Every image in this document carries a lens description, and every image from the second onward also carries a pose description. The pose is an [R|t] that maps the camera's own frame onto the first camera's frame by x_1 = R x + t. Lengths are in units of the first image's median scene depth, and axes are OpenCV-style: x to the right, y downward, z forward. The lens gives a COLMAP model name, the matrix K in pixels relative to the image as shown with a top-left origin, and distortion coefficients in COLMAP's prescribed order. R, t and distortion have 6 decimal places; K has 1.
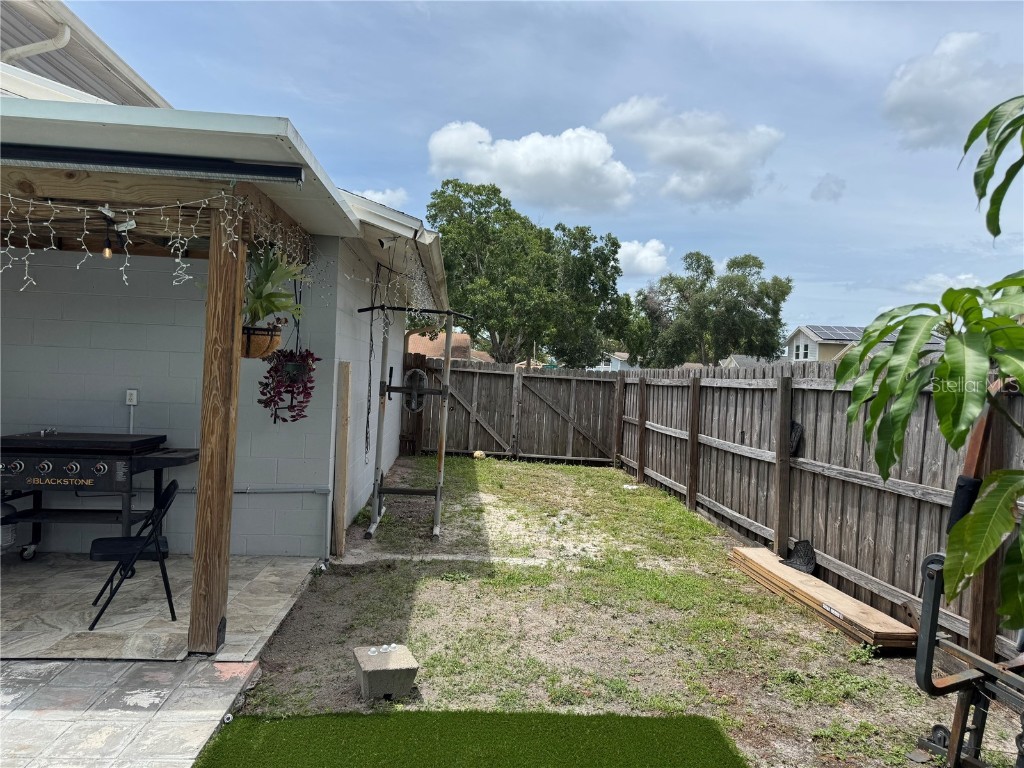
lens RADIAL K [[718.4, 0, 541.0], [0, 718.4, 387.8], [0, 0, 1]] dist [-0.002835, -0.005879]
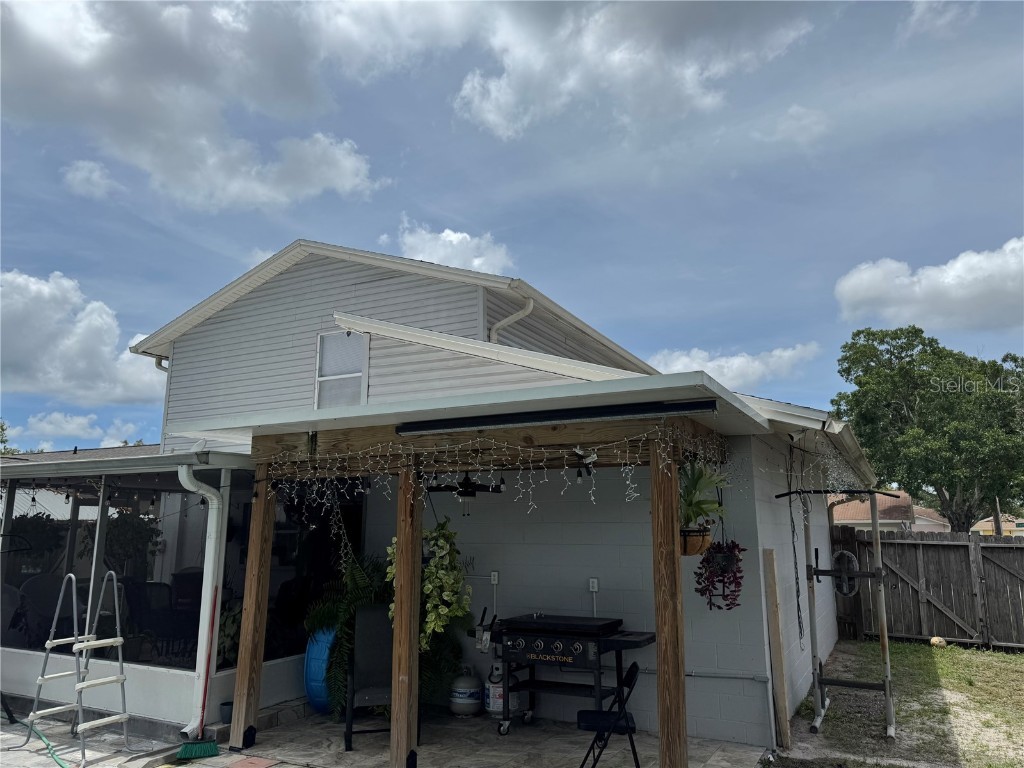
lens RADIAL K [[736.2, 0, 518.0], [0, 736.2, 386.1], [0, 0, 1]] dist [0.062641, -0.044863]
pose [[0.832453, -0.151700, -0.532925, 0.038153], [0.031543, 0.973207, -0.227758, -0.029662], [0.553197, 0.172788, 0.814934, -0.134832]]
